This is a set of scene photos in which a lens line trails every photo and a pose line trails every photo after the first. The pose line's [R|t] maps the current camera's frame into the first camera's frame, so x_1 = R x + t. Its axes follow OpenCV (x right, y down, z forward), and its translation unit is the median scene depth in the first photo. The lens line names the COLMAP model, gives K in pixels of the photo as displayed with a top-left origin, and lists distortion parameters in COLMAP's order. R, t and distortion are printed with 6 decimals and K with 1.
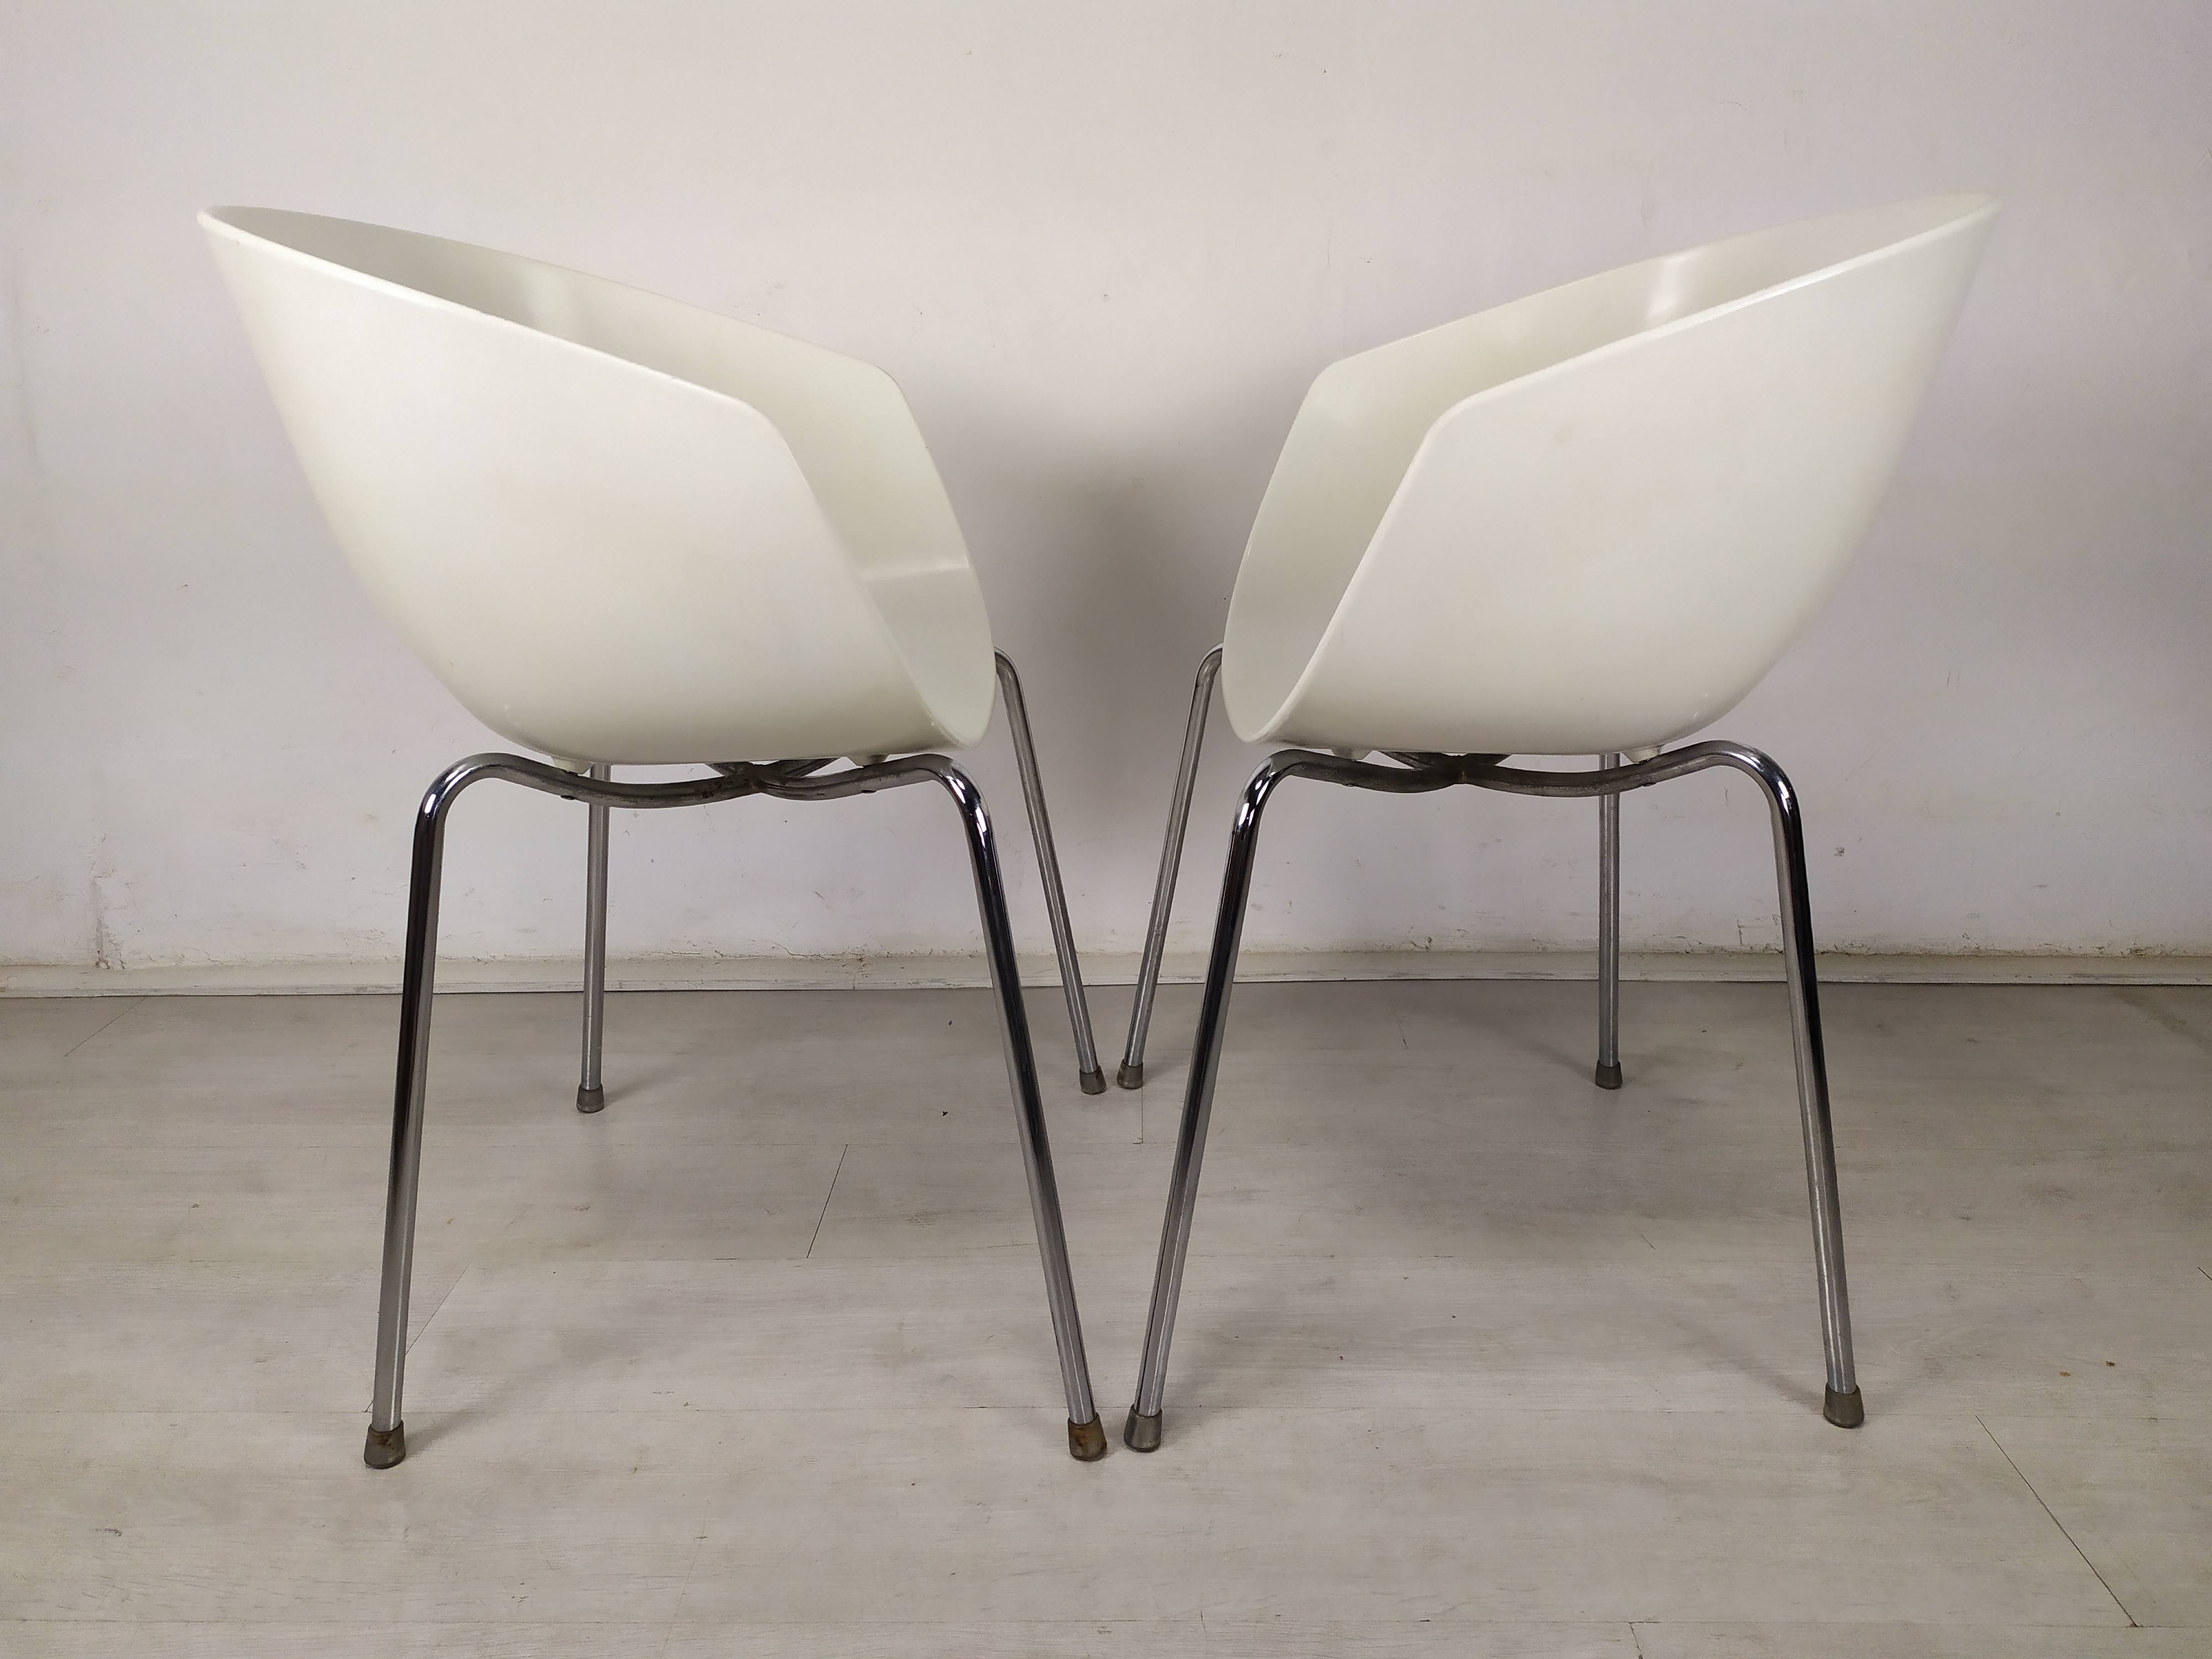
lens RADIAL K [[1809.9, 0, 1090.6], [0, 1809.9, 783.0], [0, 0, 1]] dist [0.012397, -0.005891]
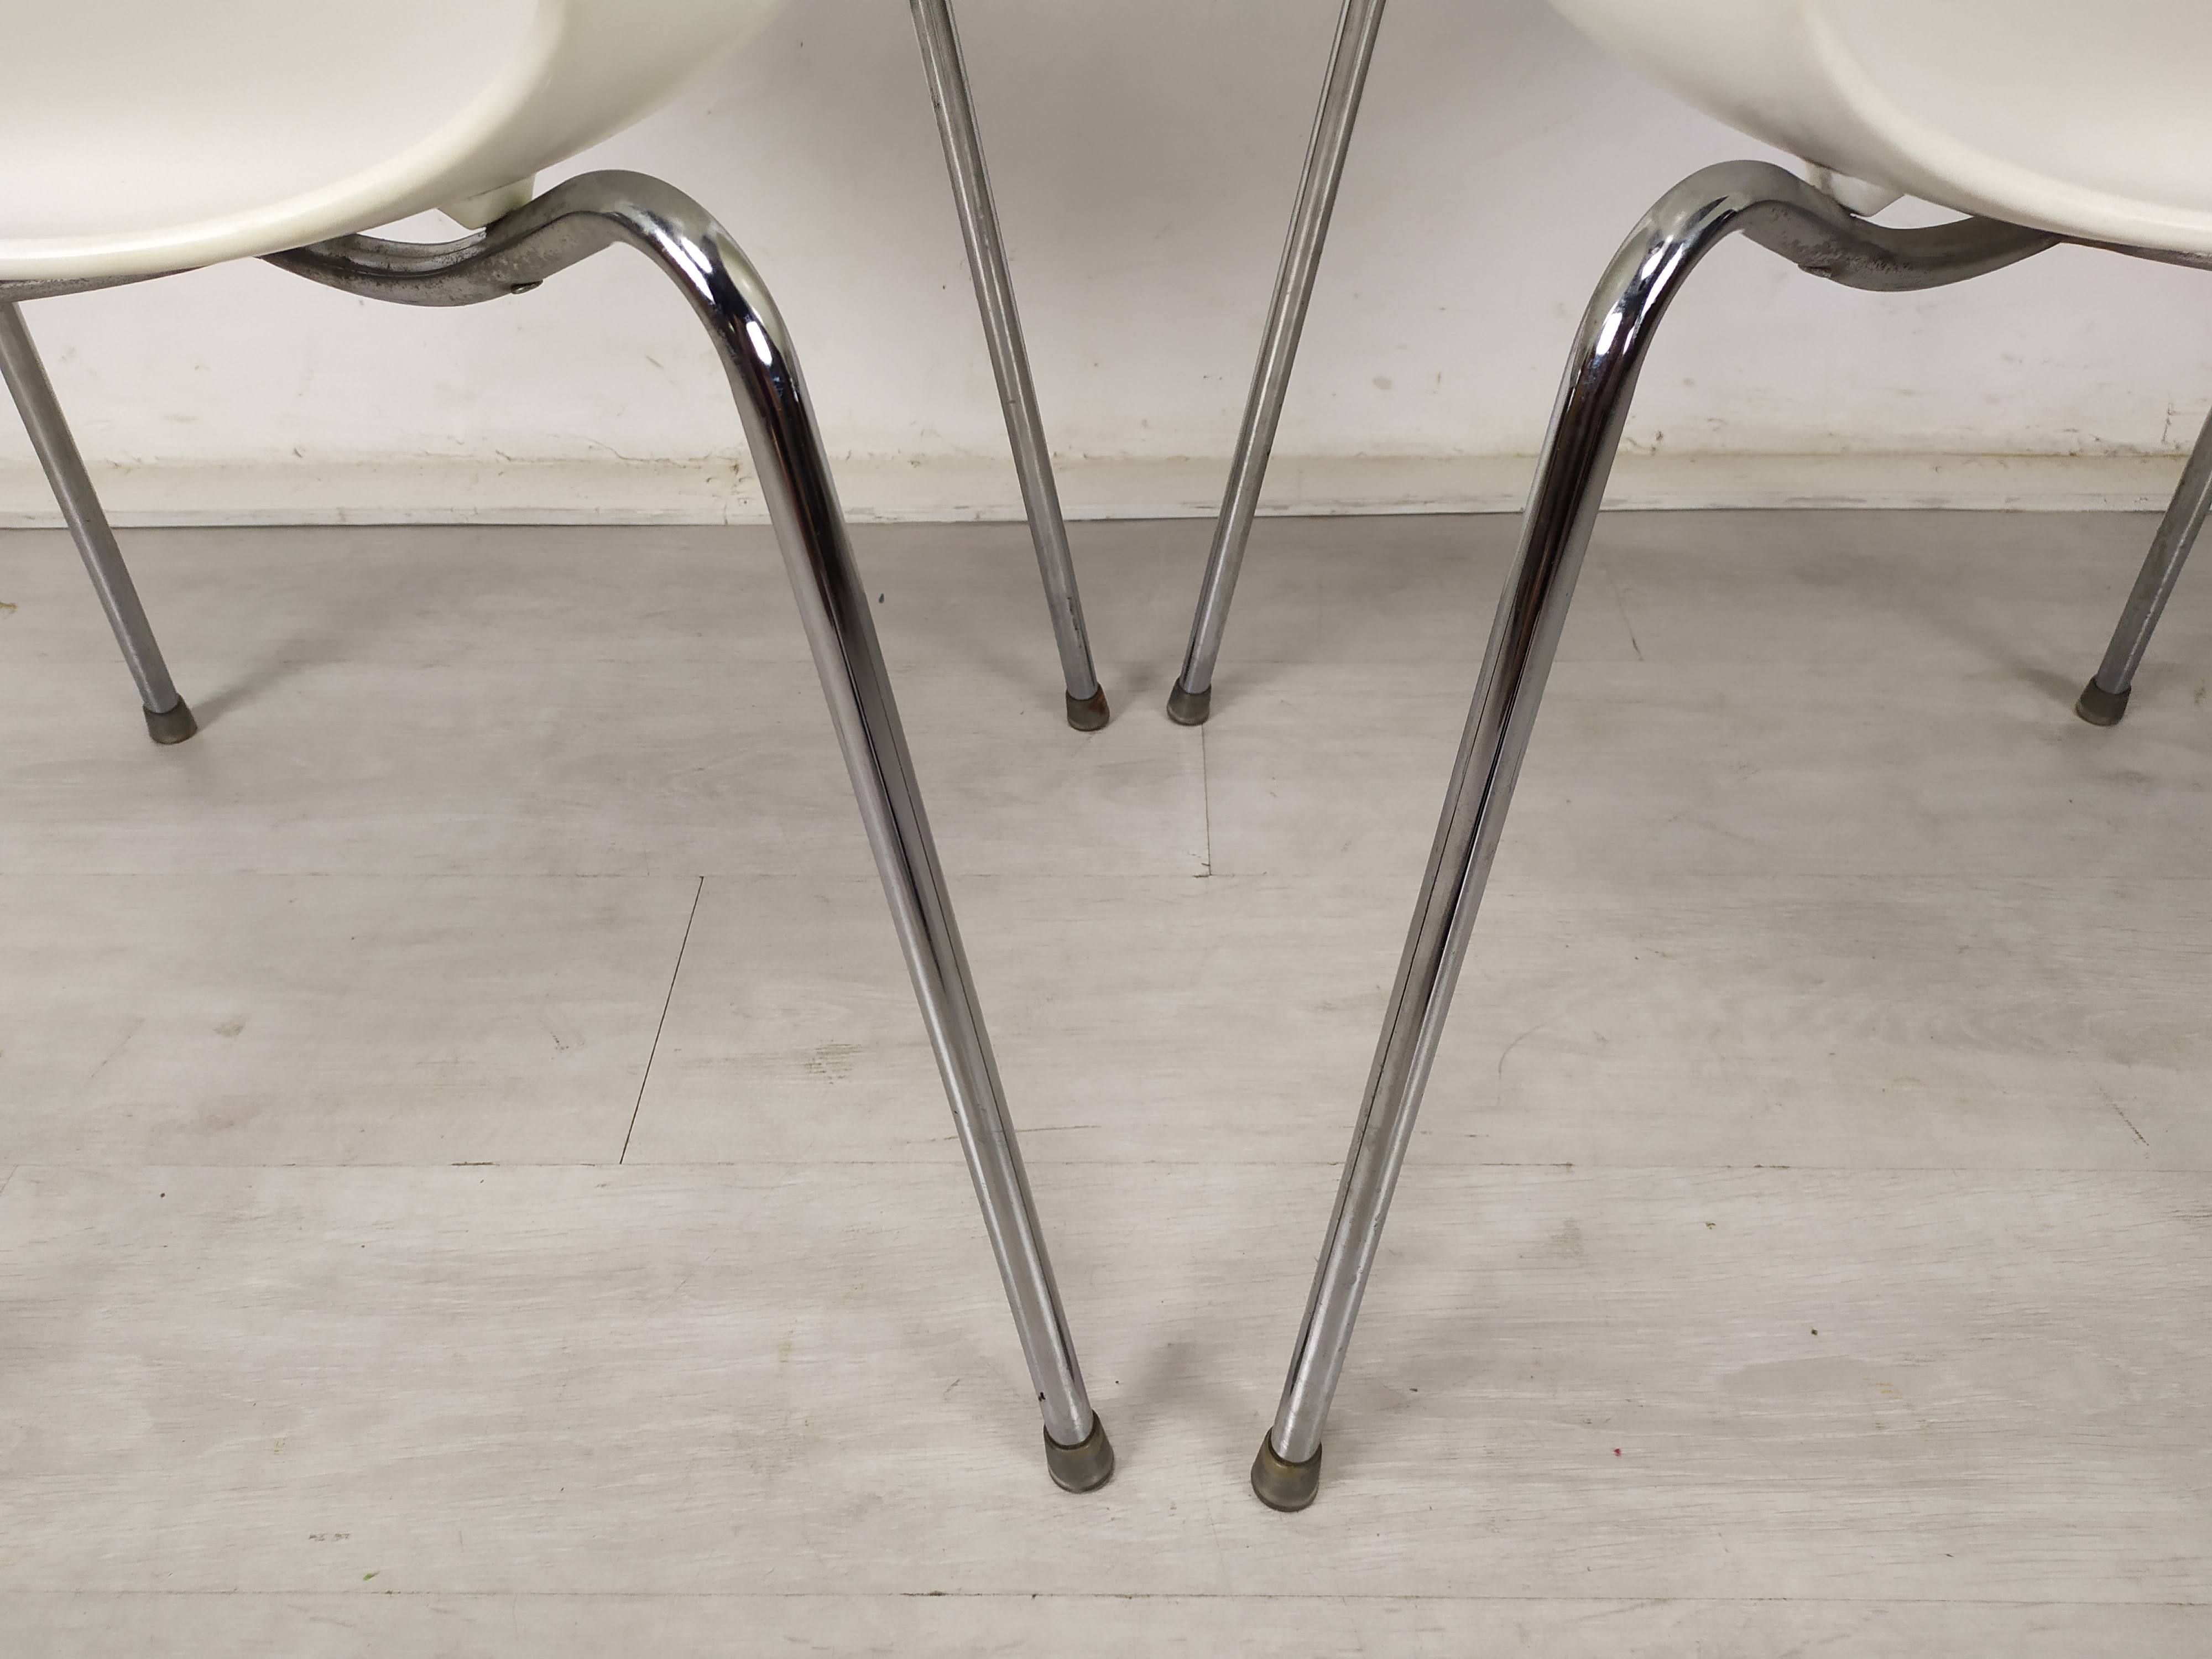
lens RADIAL K [[1906.5, 0, 1102.4], [0, 1906.5, 878.4], [0, 0, 1]] dist [0.109270, -0.239019]
pose [[0.999901, -0.005004, 0.013186, -0.016671], [-0.000712, 0.915837, 0.401551, -0.055968], [-0.014085, -0.401520, 0.915742, 0.510910]]
